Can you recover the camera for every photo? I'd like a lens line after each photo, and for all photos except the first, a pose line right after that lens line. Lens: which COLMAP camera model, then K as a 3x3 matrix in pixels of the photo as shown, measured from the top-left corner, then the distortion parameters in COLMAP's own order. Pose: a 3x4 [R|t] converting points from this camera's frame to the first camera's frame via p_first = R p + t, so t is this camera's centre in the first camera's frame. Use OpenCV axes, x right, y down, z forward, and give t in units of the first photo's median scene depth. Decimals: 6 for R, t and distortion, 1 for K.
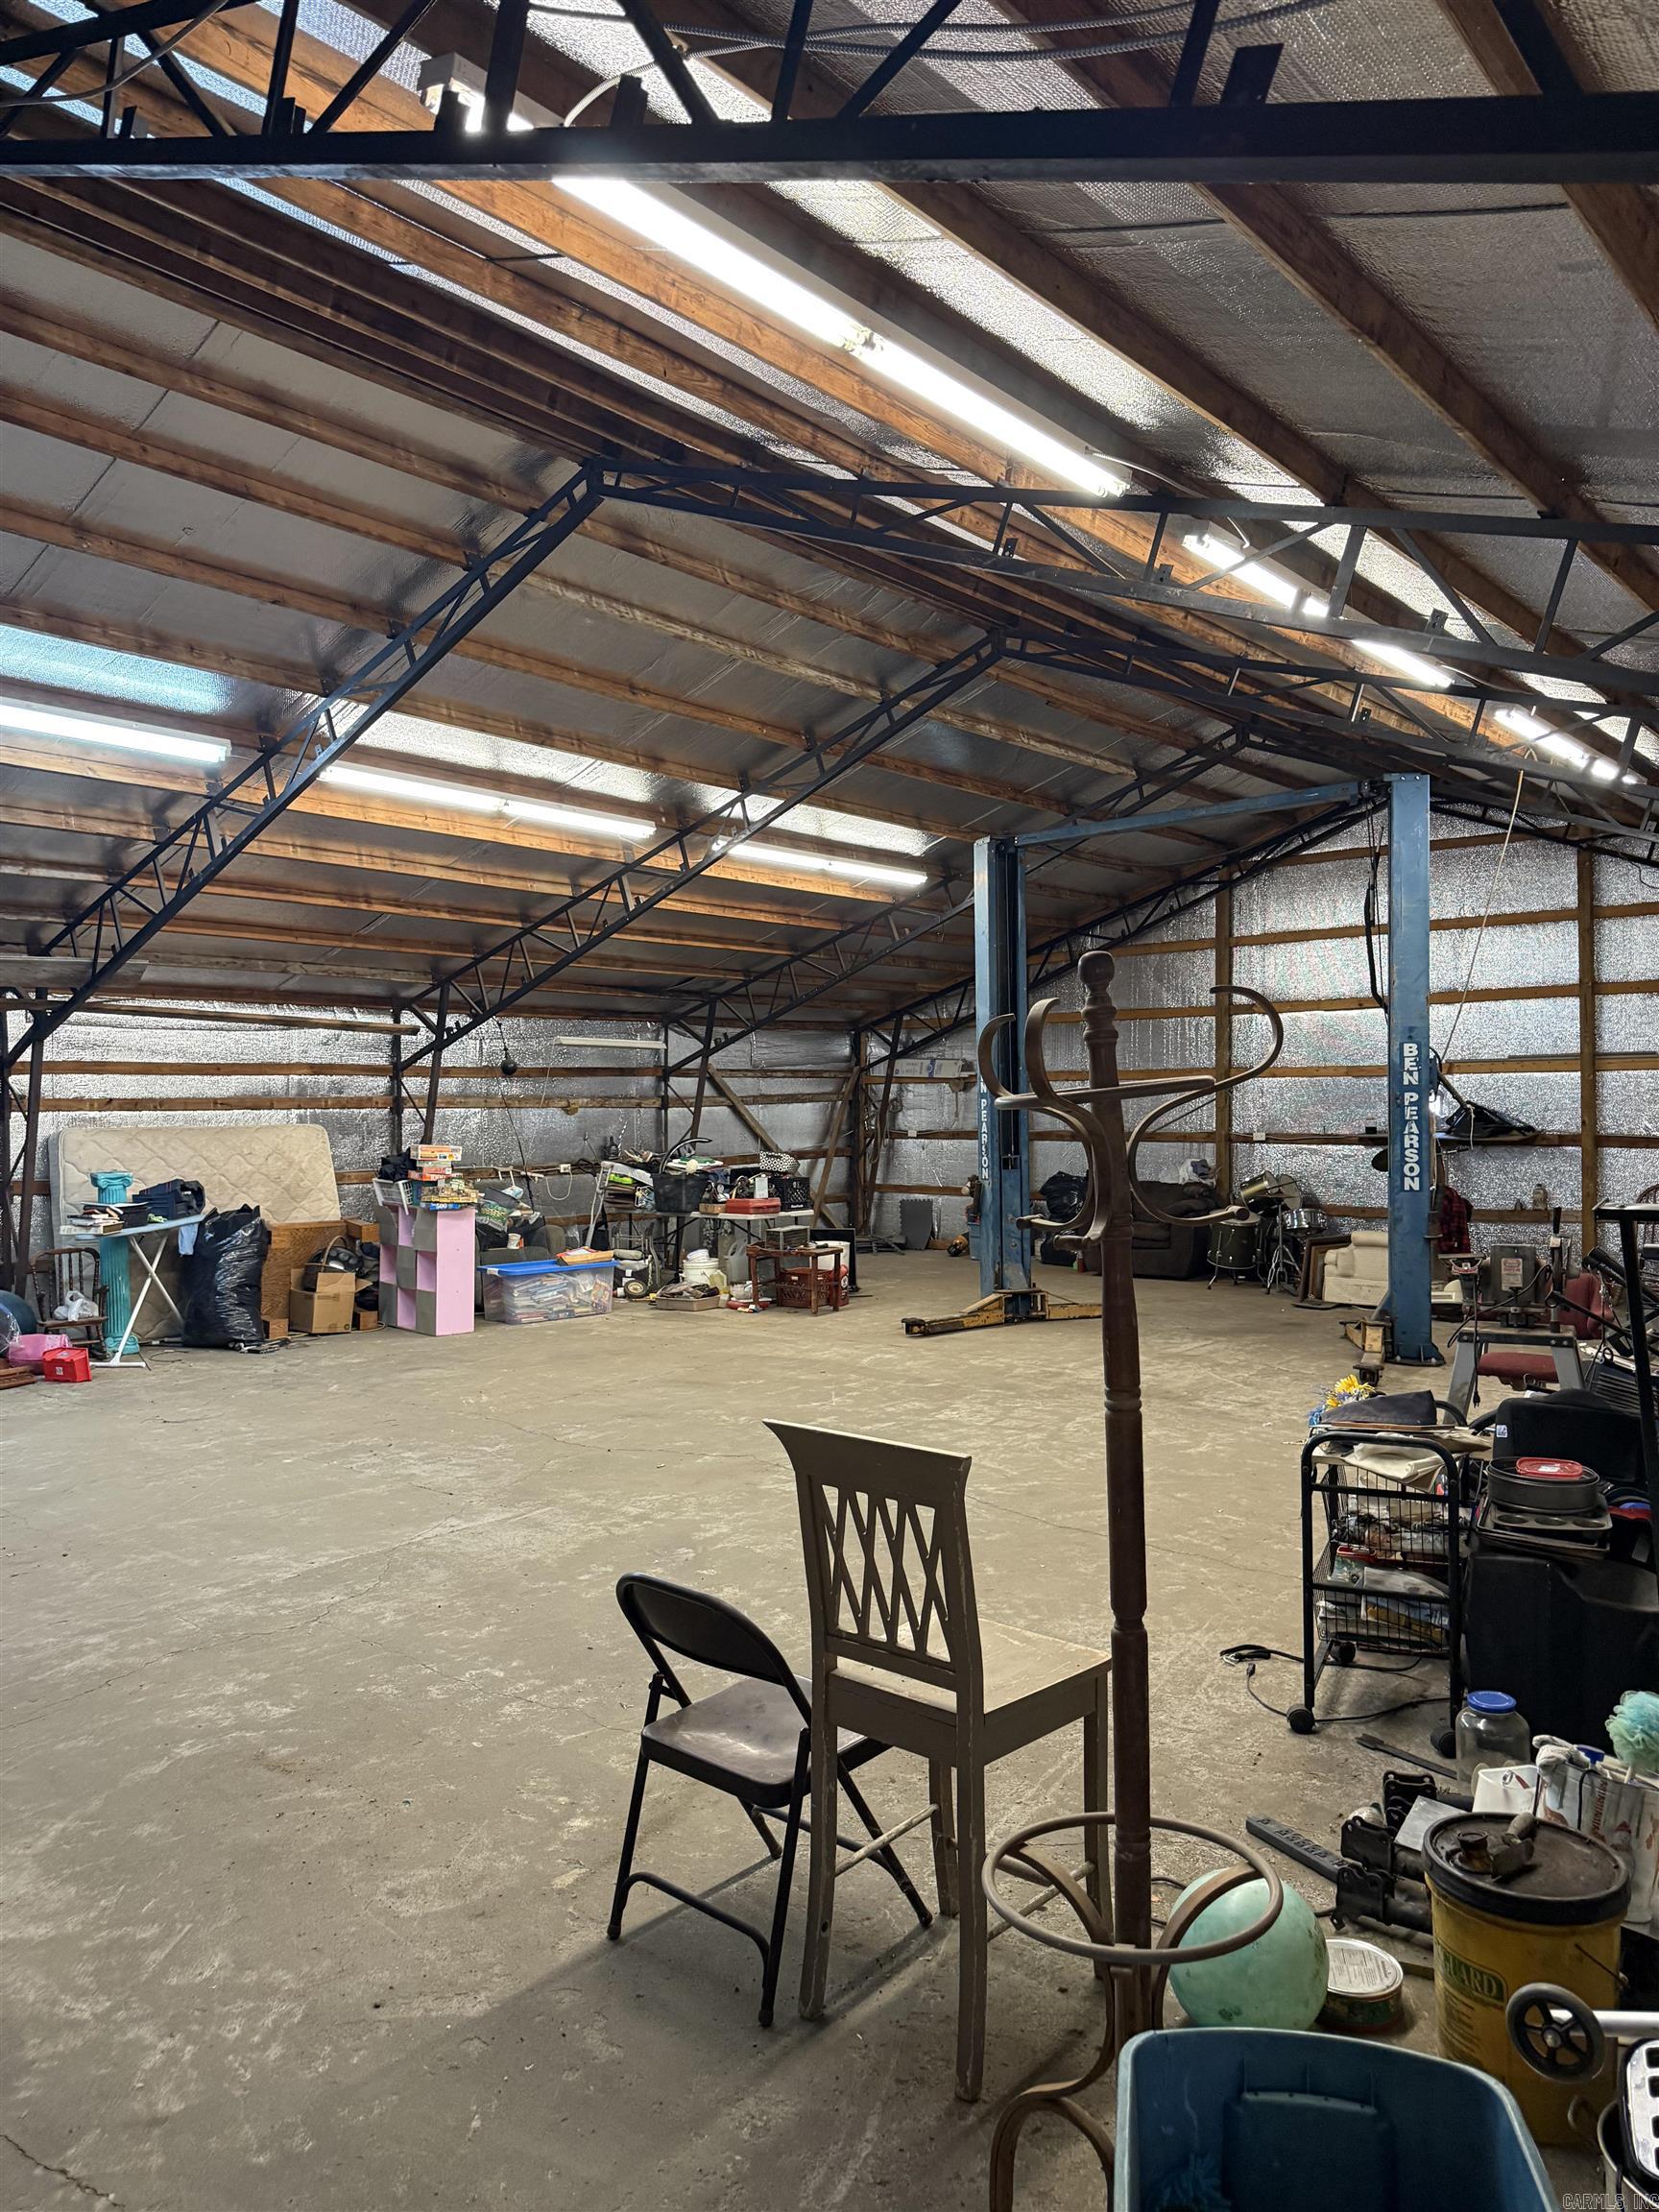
lens RADIAL K [[1552.6, 0, 828.3], [0, 1552.6, 1103.8], [0, 0, 1]] dist [-0.007352, -0.010711]
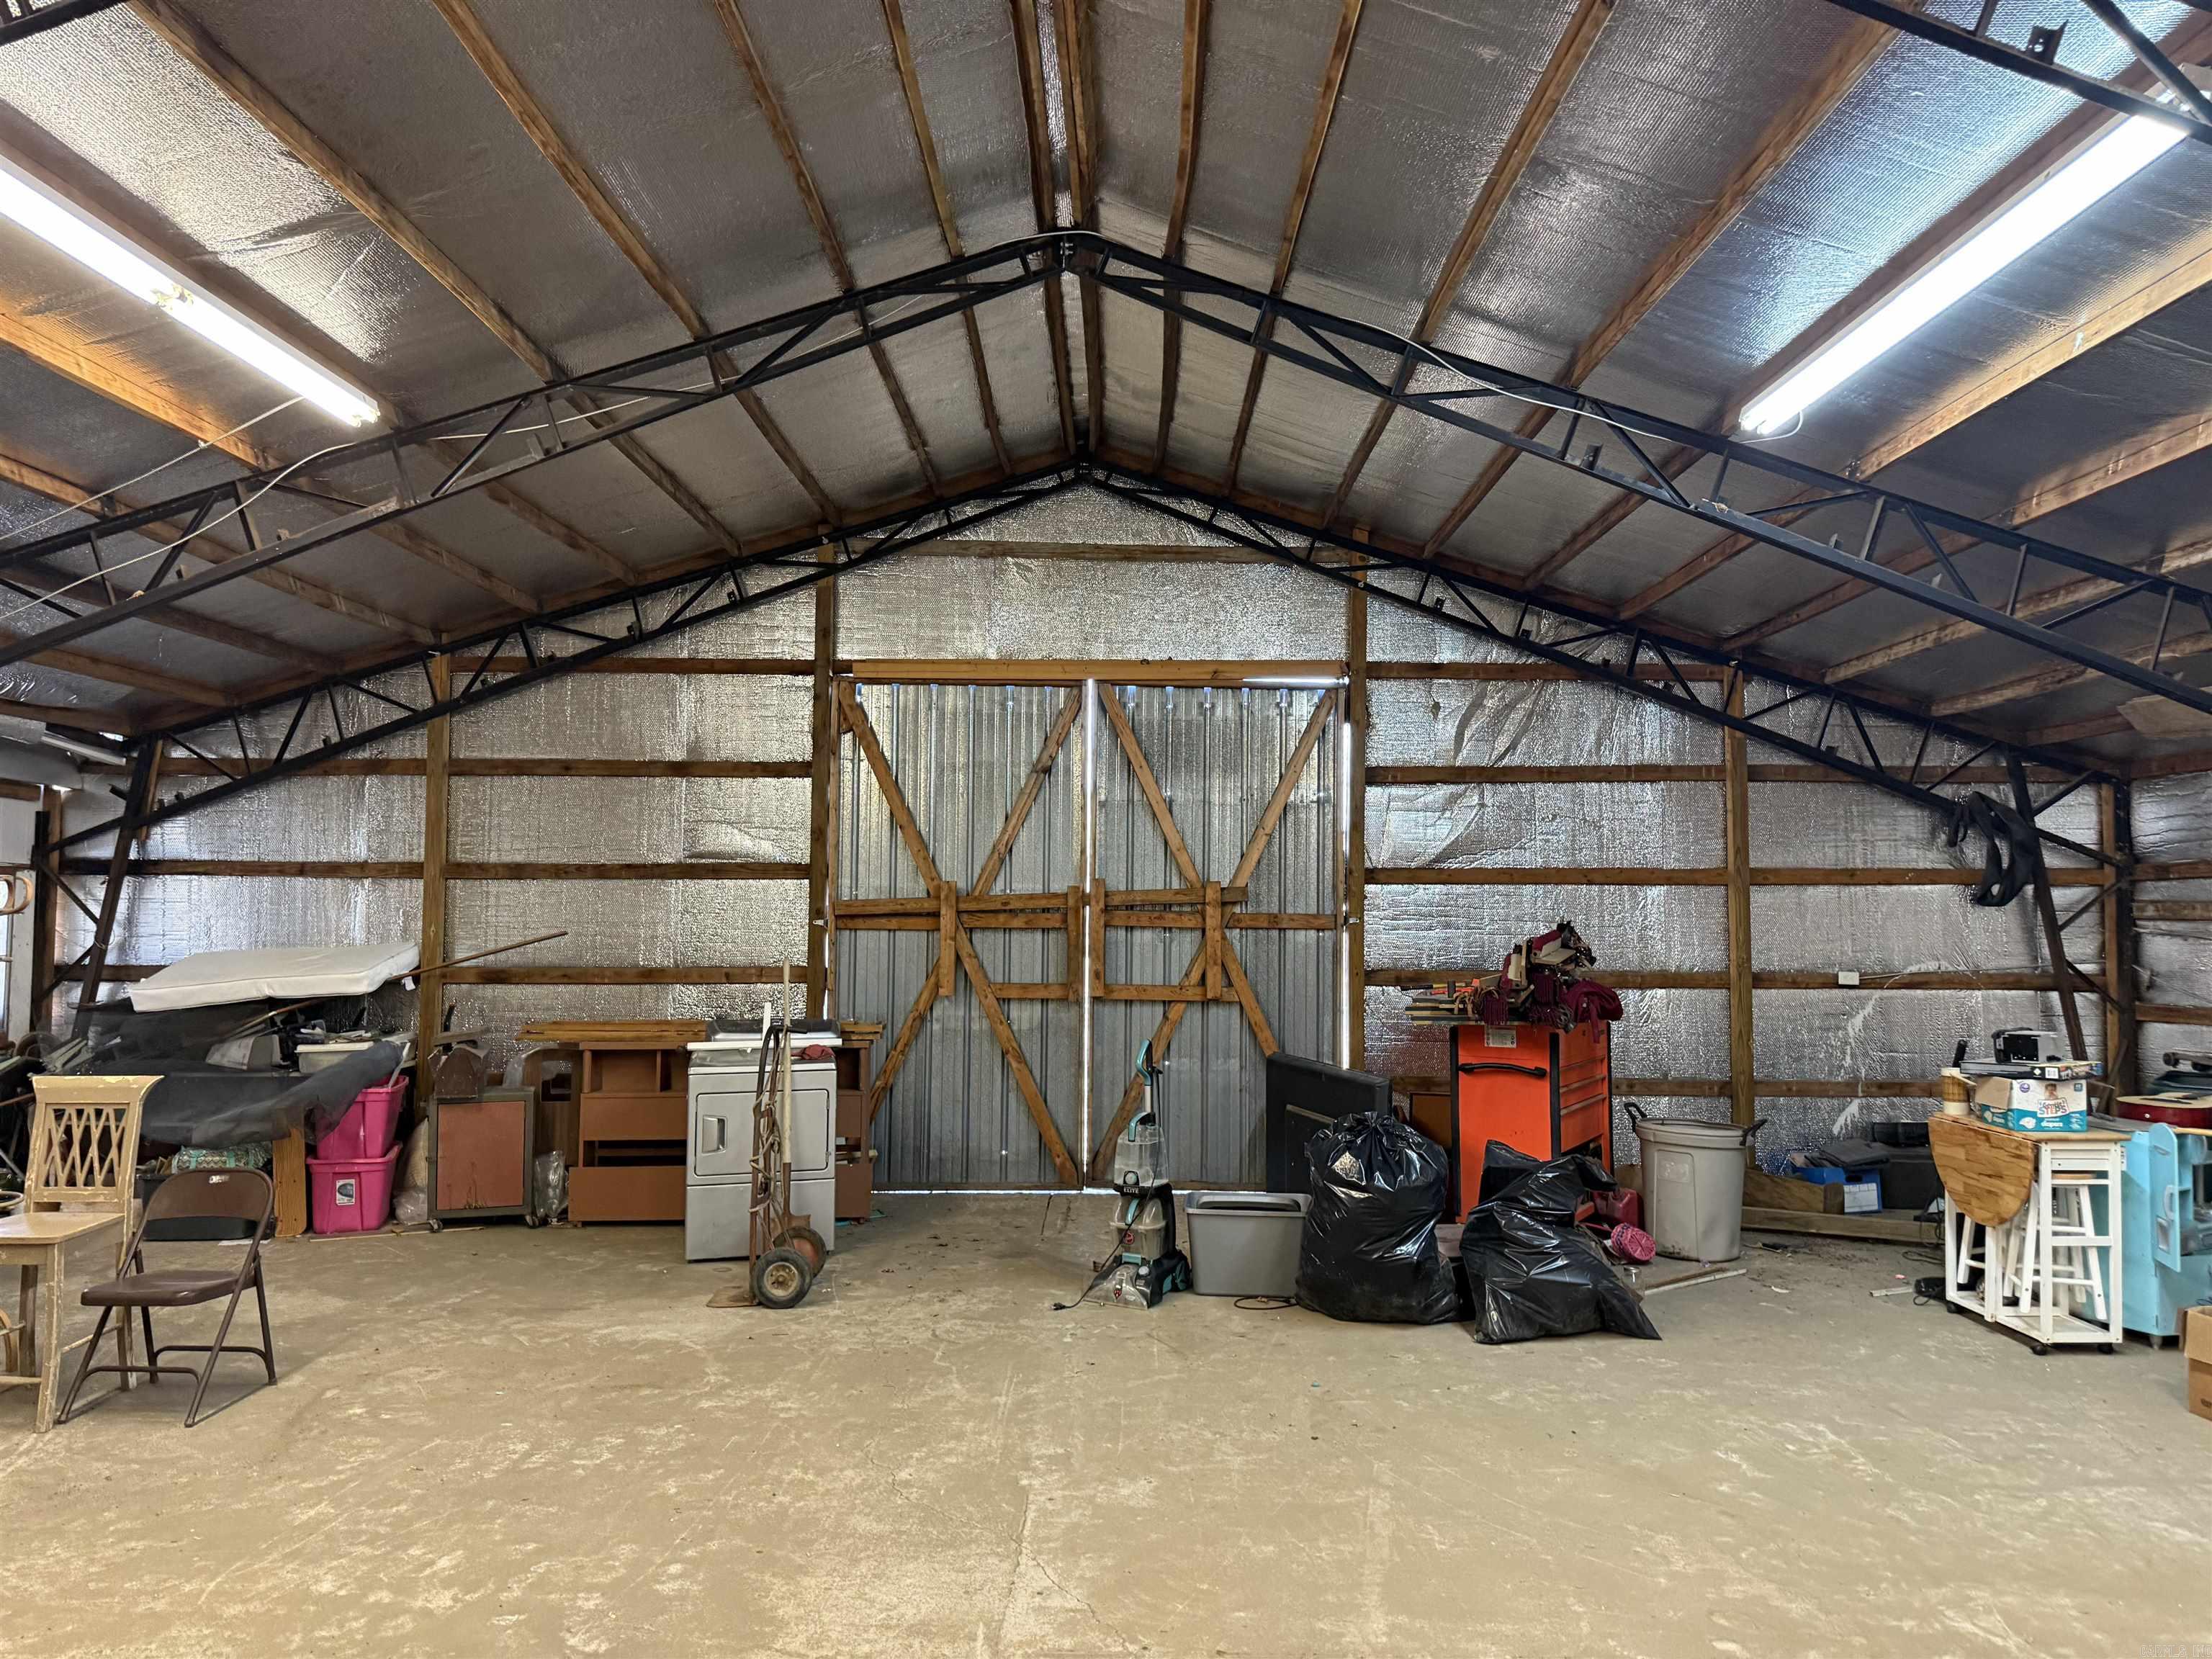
lens RADIAL K [[1552.6, 0, 1107.2], [0, 1552.6, 827.6], [0, 0, 1]] dist [-0.007352, -0.010711]
pose [[-0.760798, -0.021321, -0.648639, 0.199325], [0.004098, 0.999282, -0.037653, -0.015926], [0.648976, -0.031304, -0.760164, 2.027357]]
